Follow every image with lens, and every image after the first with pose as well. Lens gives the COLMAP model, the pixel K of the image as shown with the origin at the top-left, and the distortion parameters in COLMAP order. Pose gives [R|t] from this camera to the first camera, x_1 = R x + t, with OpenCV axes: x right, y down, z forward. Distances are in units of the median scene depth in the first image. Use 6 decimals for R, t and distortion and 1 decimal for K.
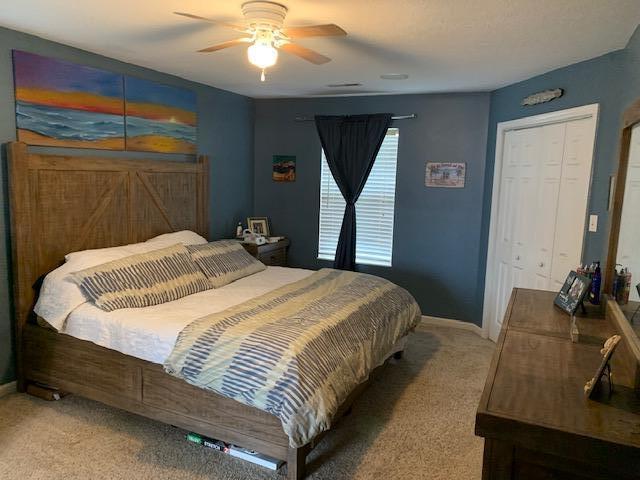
lens RADIAL K [[488.8, 0, 320.0], [0, 488.8, 240.0], [0, 0, 1]] dist [0.090851, -0.202081]
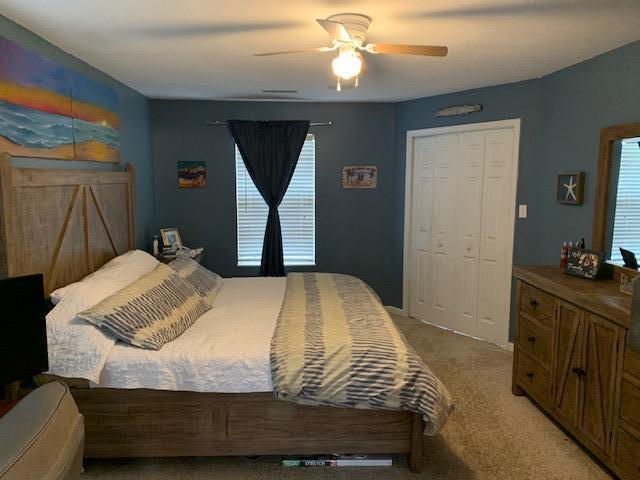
lens RADIAL K [[488.8, 0, 320.0], [0, 488.8, 240.0], [0, 0, 1]] dist [0.090851, -0.202081]
pose [[0.884763, -0.088944, 0.457476, -0.410227], [0.088831, 0.995808, 0.021808, -0.028038], [-0.457498, 0.021343, 0.888955, 0.080098]]
